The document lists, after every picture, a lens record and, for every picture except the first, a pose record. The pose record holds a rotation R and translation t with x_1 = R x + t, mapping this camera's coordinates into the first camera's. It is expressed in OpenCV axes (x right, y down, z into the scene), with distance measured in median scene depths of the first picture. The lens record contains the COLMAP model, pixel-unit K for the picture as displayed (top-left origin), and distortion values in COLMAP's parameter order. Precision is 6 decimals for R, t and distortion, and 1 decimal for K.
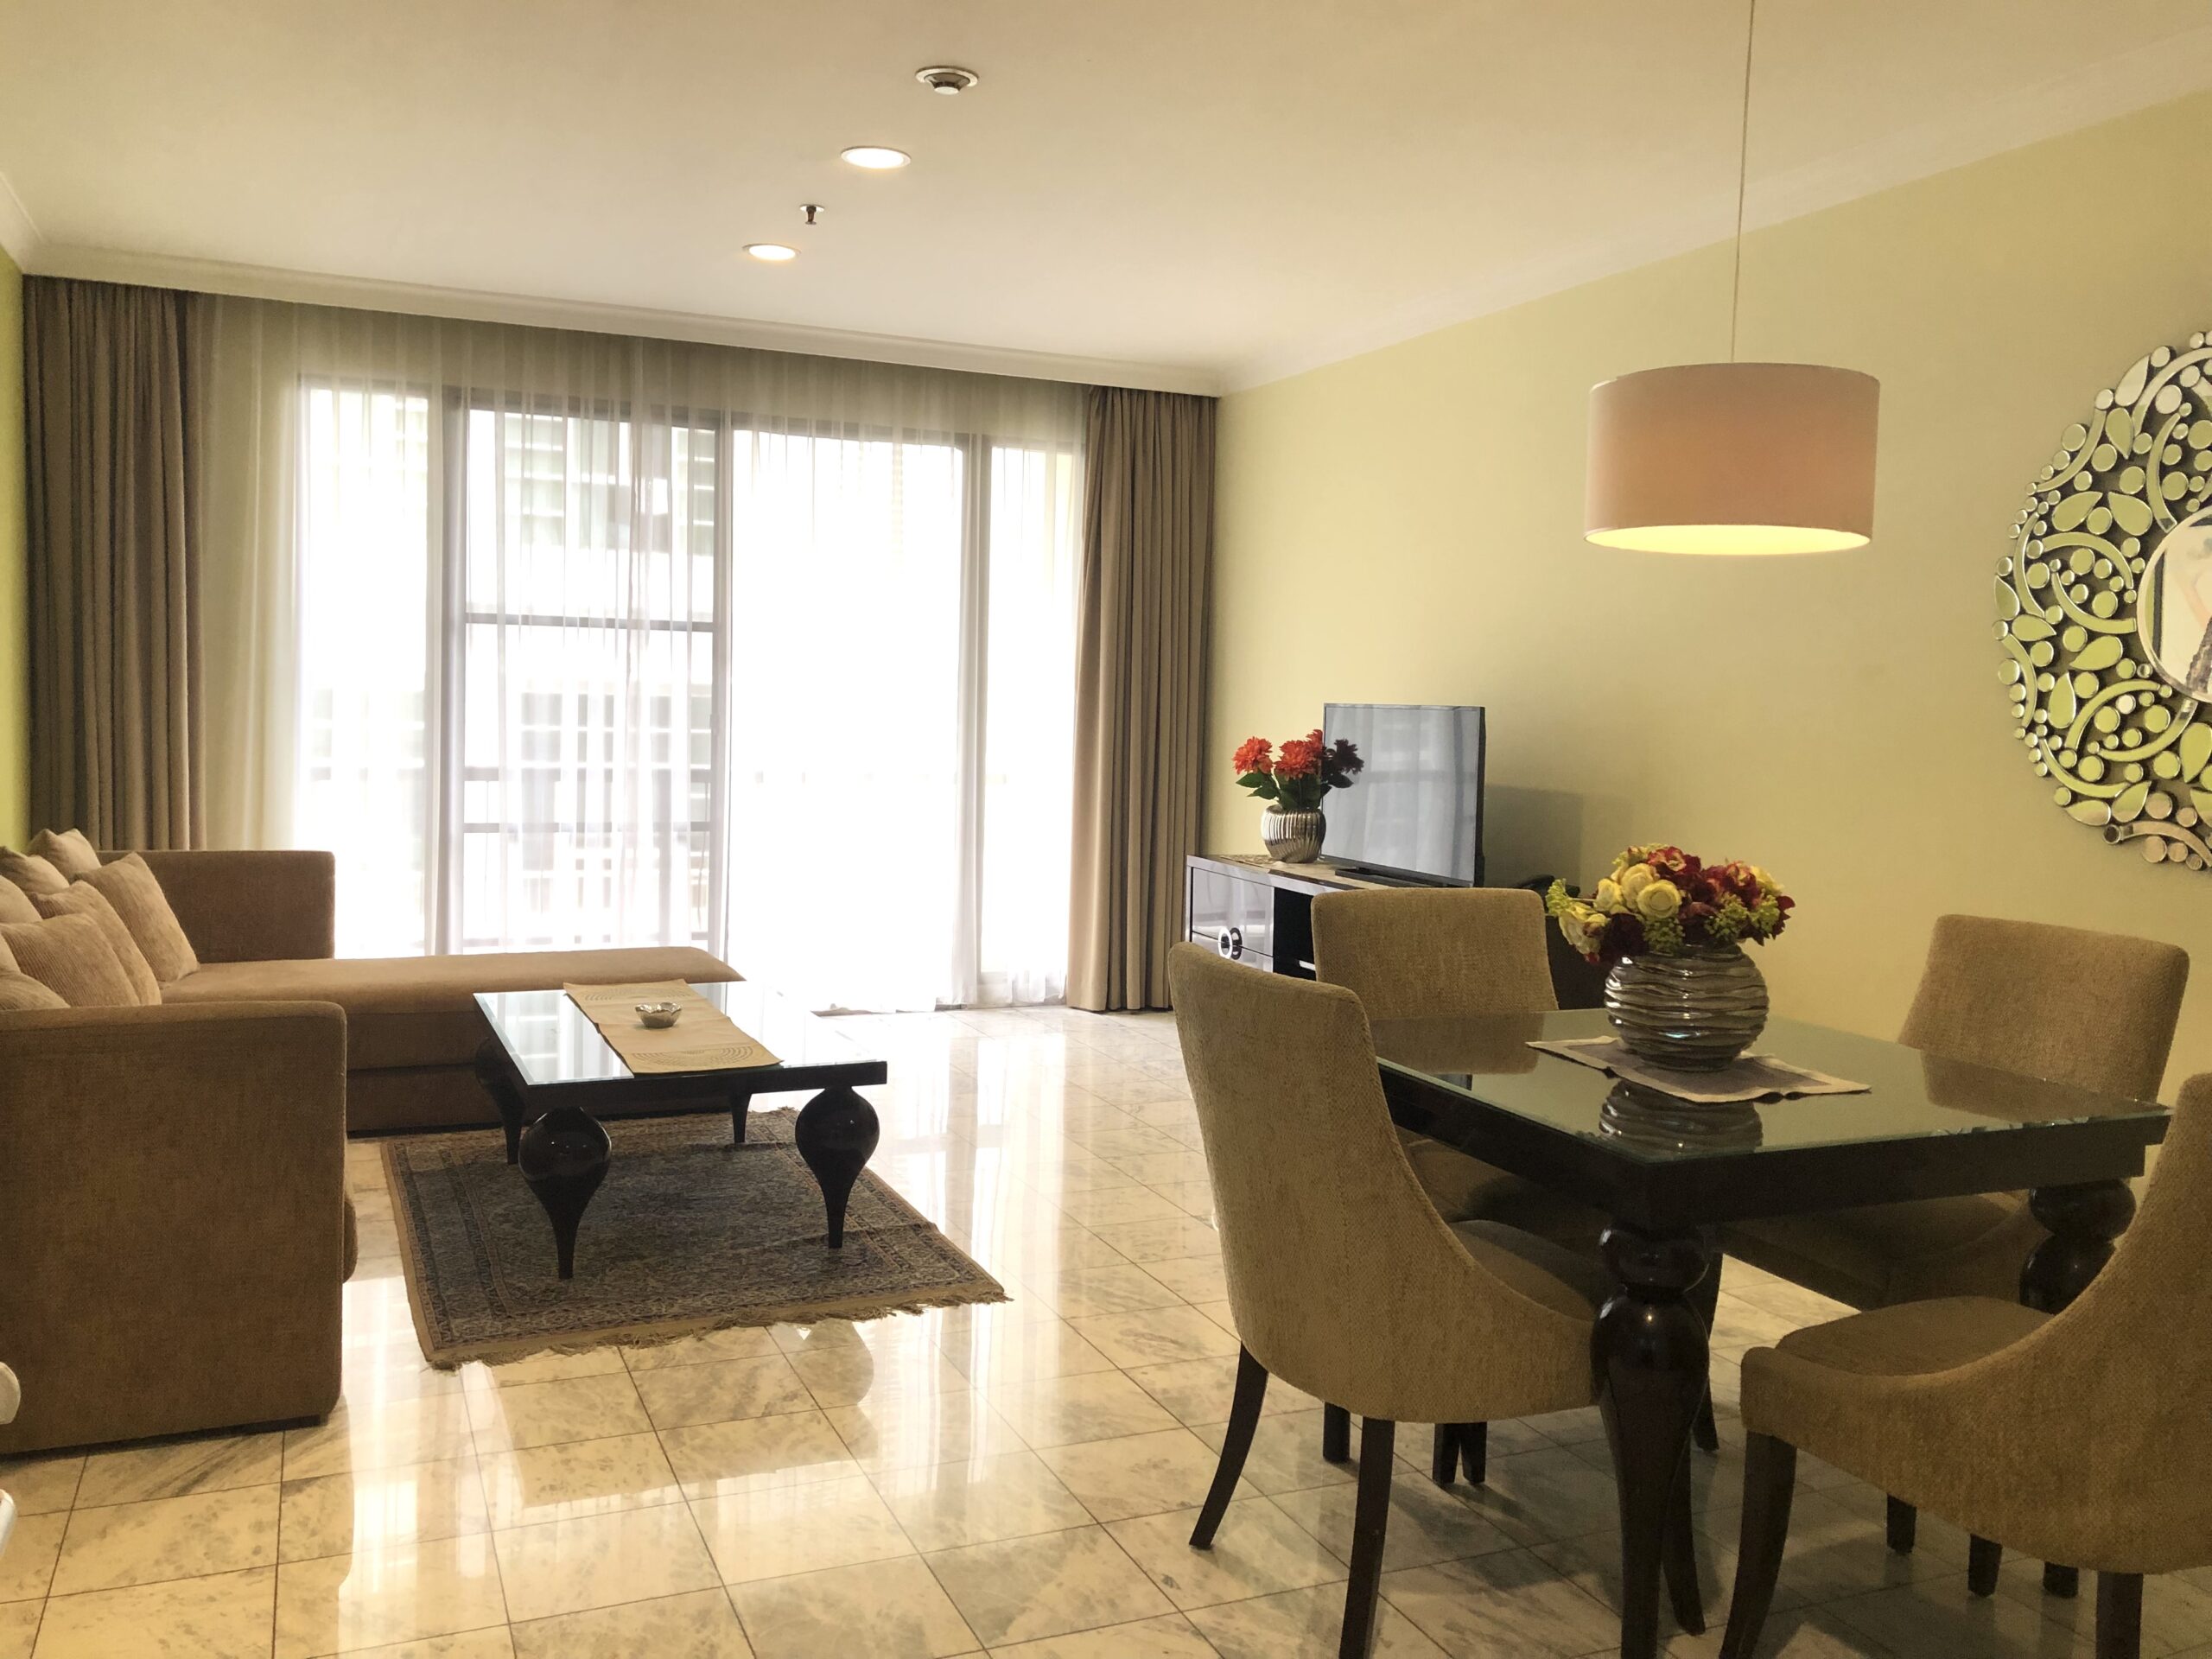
lens RADIAL K [[1785.5, 0, 1106.0], [0, 1785.5, 829.5], [0, 0, 1]] dist [0.080132, -0.098620]
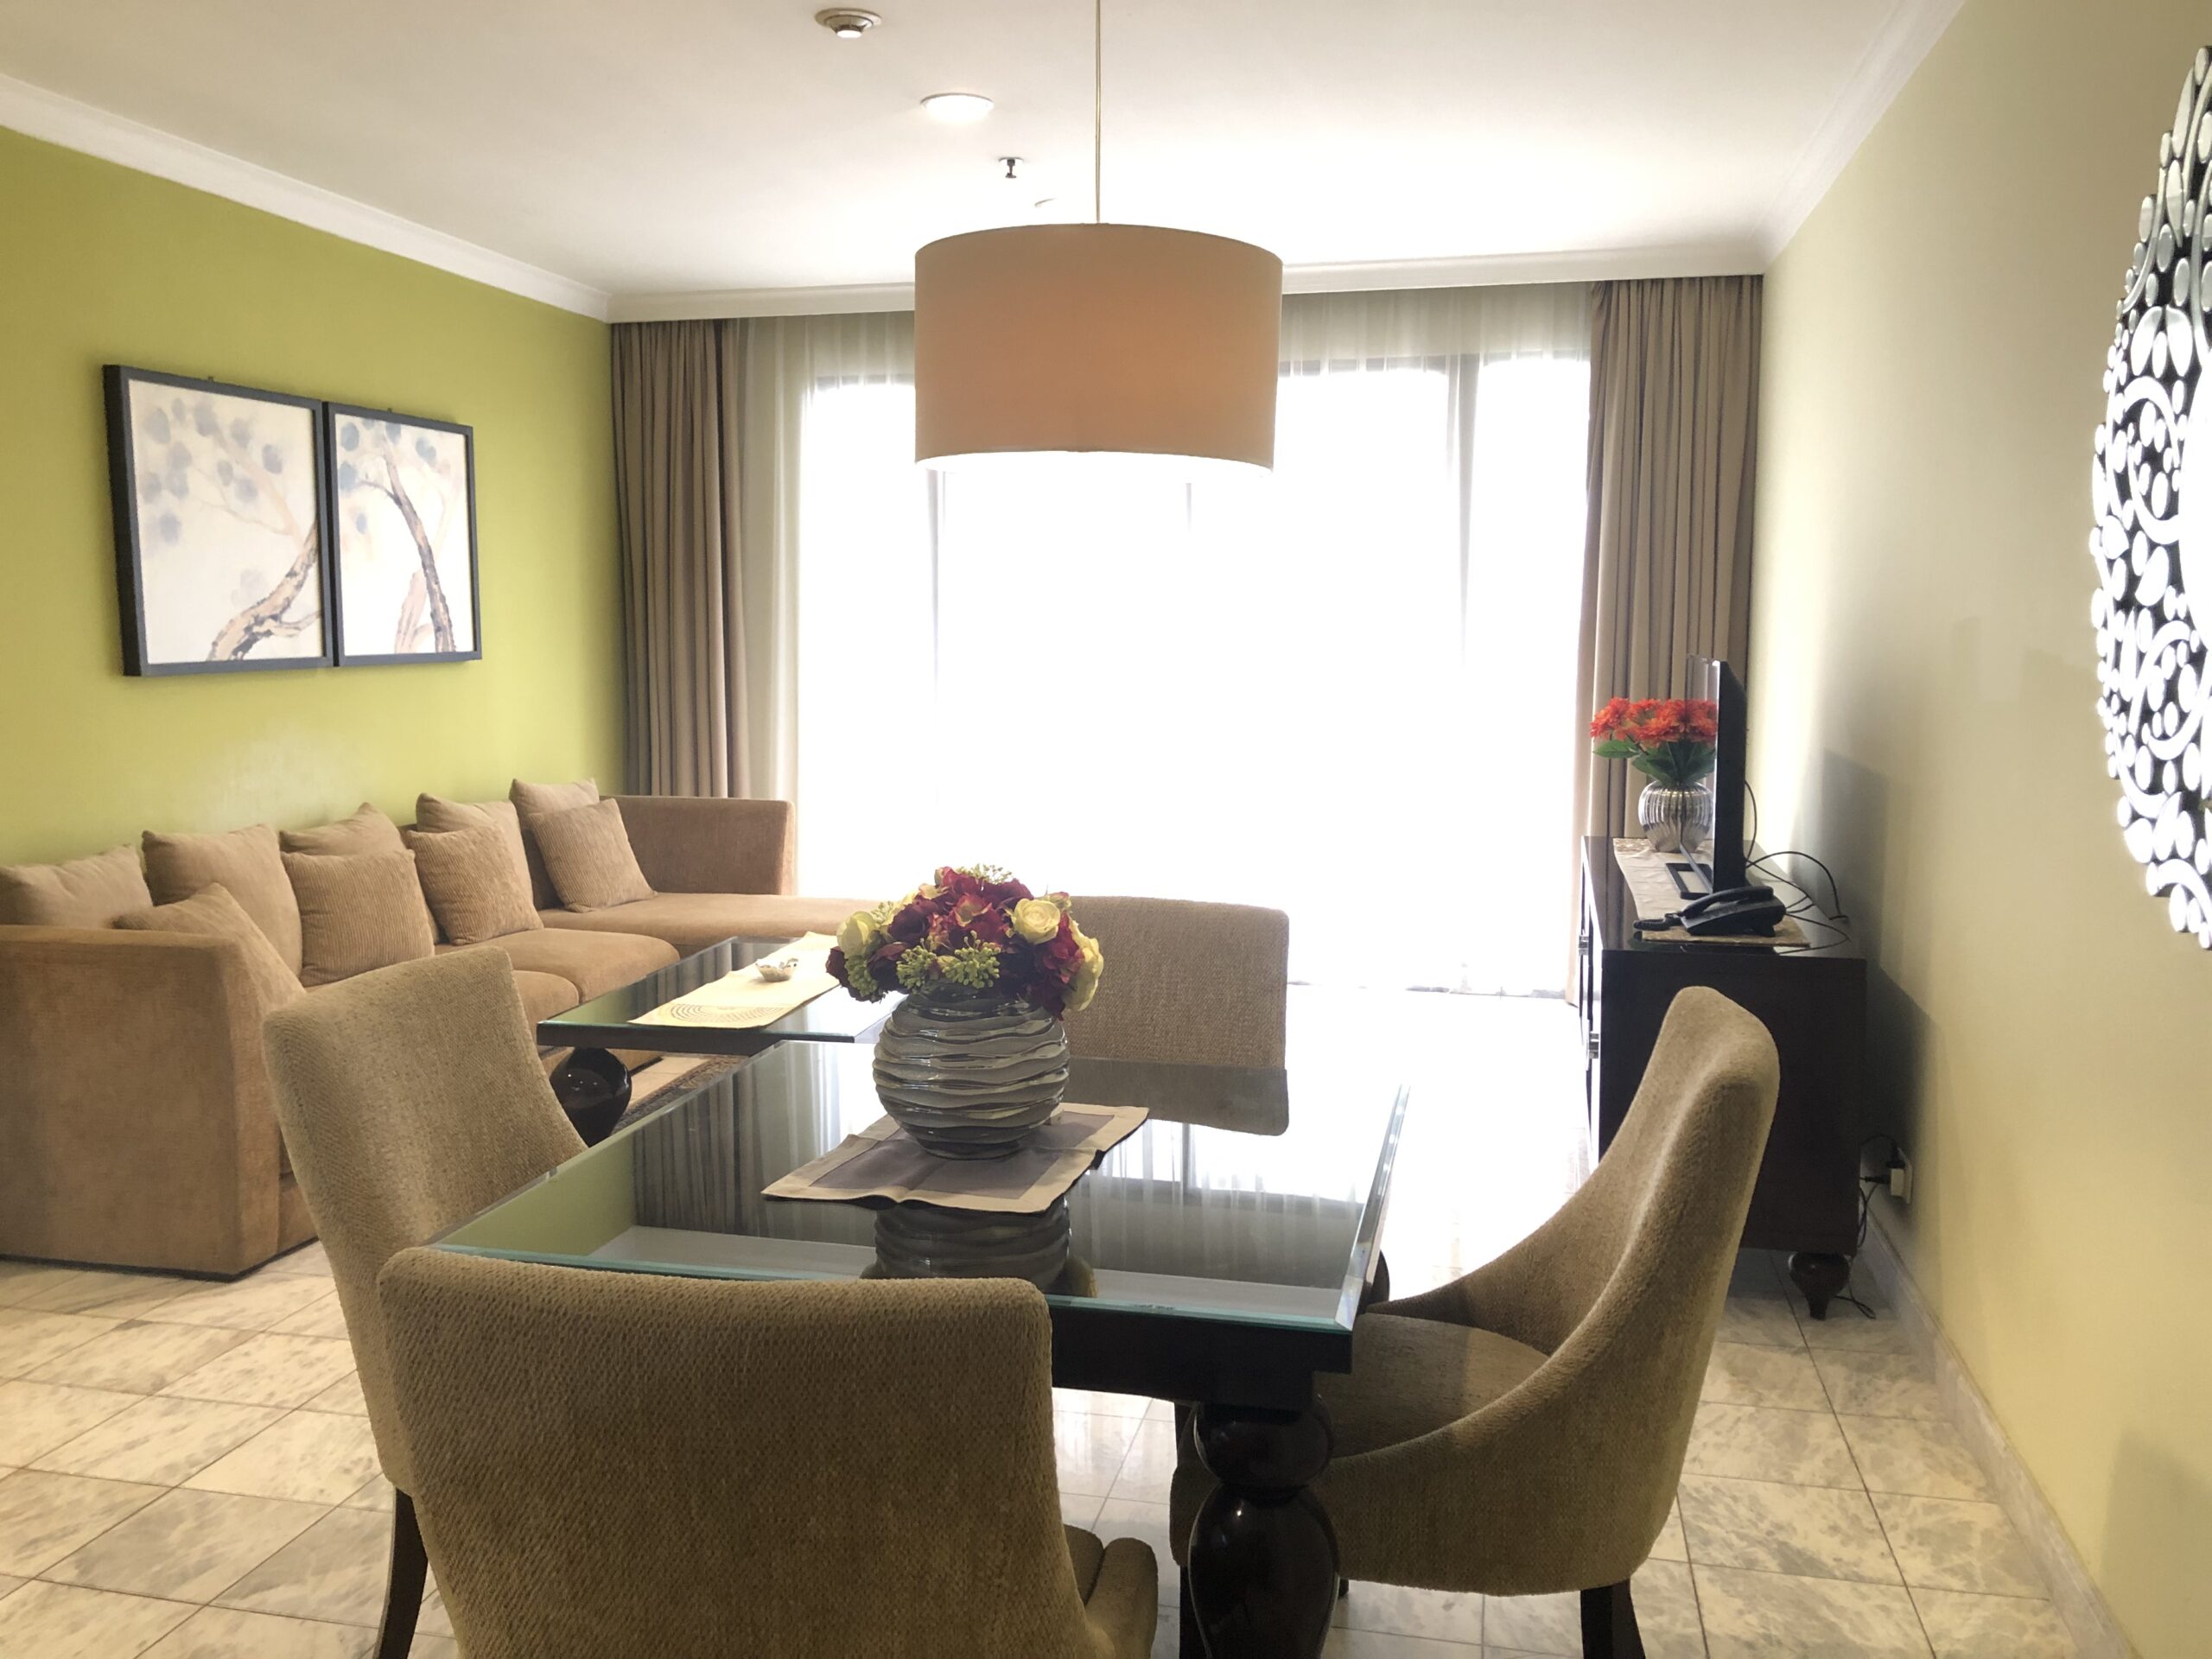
lens RADIAL K [[1799.8, 0, 1099.5], [0, 1799.8, 836.8], [0, 0, 1]] dist [0.025766, -0.003498]
pose [[0.810784, 0.042911, -0.583771, 0.430845], [-0.021589, 0.998823, 0.043436, -0.020600], [0.584947, -0.022614, 0.810756, 0.211031]]
